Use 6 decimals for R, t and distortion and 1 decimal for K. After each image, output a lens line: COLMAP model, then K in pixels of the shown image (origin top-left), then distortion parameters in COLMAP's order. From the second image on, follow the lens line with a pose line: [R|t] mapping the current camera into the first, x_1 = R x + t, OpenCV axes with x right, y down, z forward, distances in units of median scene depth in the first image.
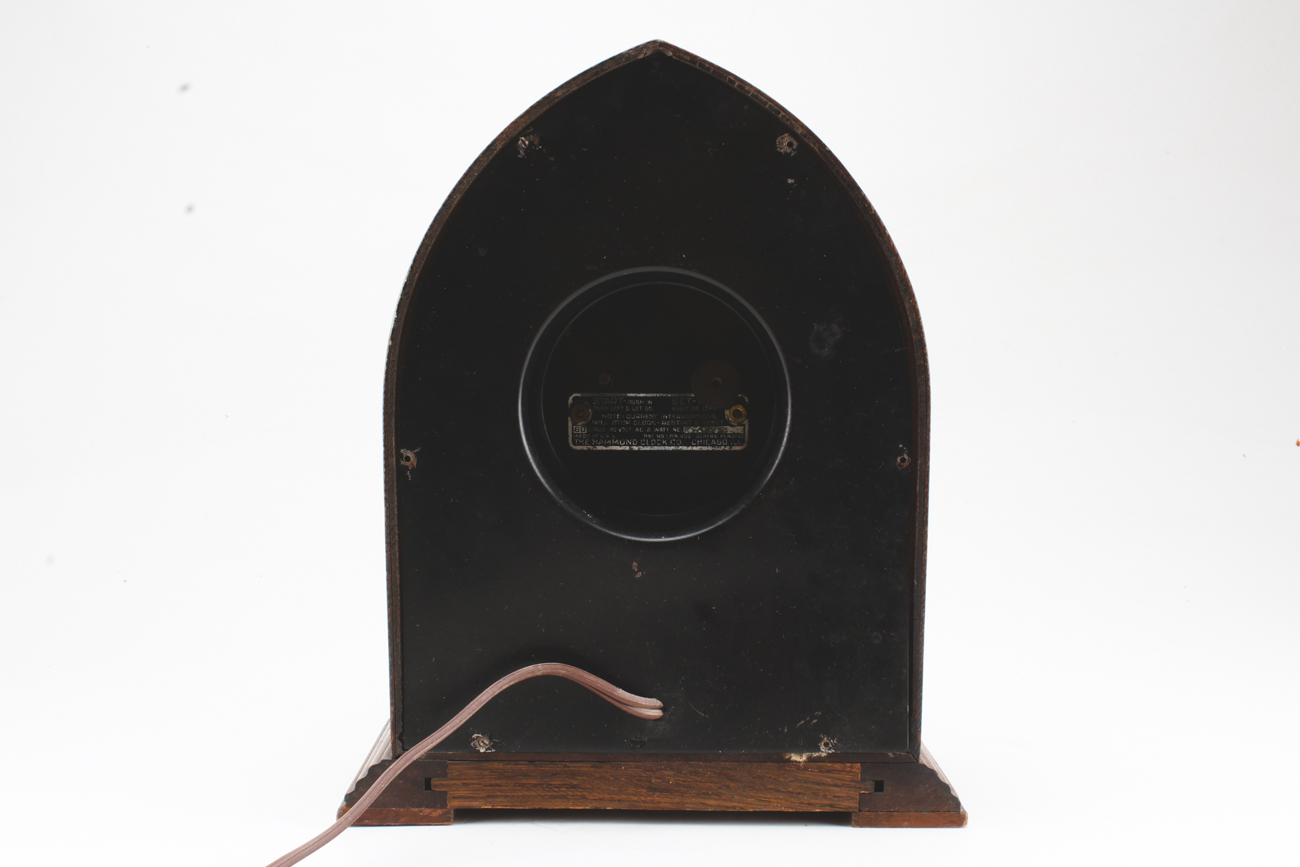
lens RADIAL K [[1049.1, 0, 649.9], [0, 1049.1, 429.9], [0, 0, 1]] dist [0.000452, -0.000007]
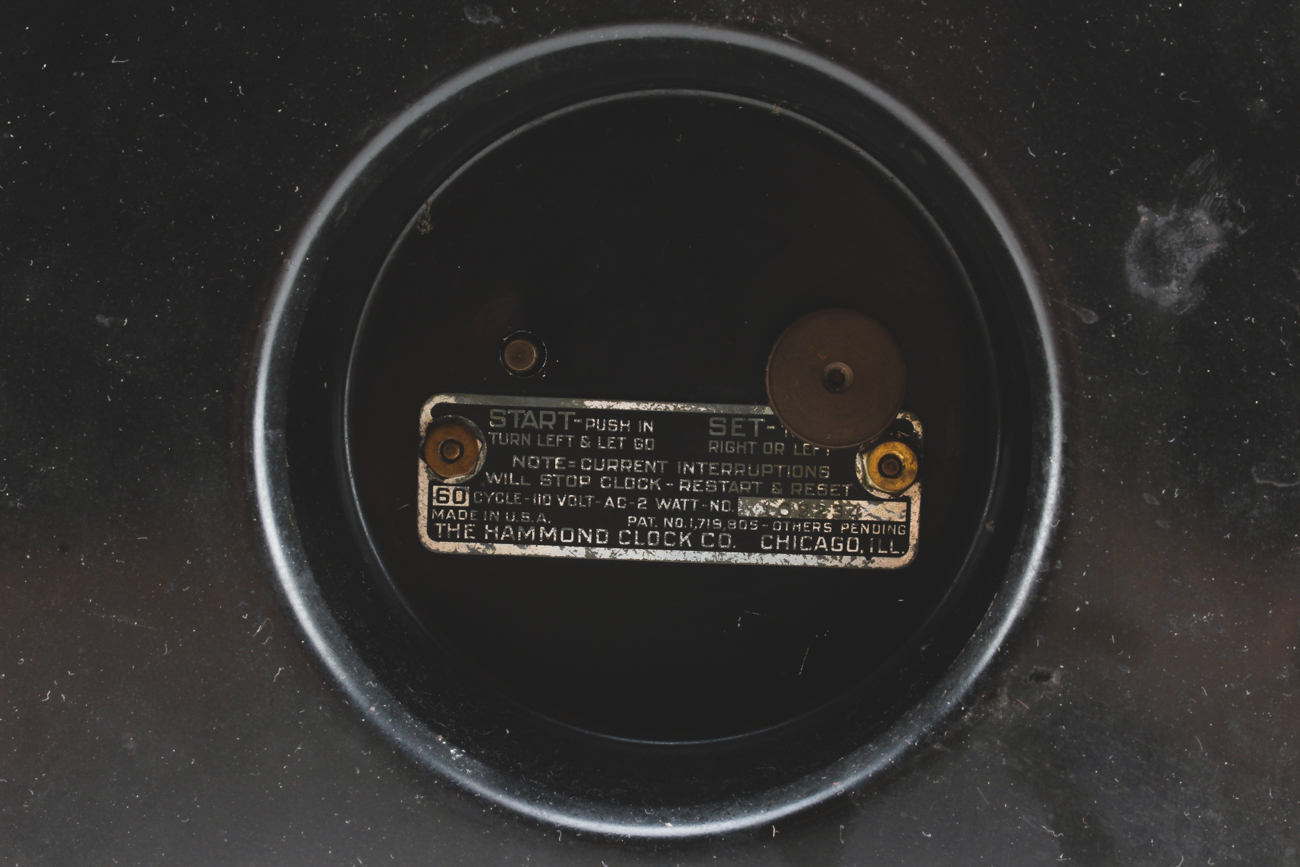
lens RADIAL K [[1581.4, 0, 652.9], [0, 1581.4, 434.6], [0, 0, 1]] dist [0.116345, 0.000000]
pose [[0.999247, 0.033065, -0.020298, 0.013398], [-0.033655, 0.998999, -0.029457, -0.008160], [0.019303, 0.030118, 0.999360, 0.477018]]
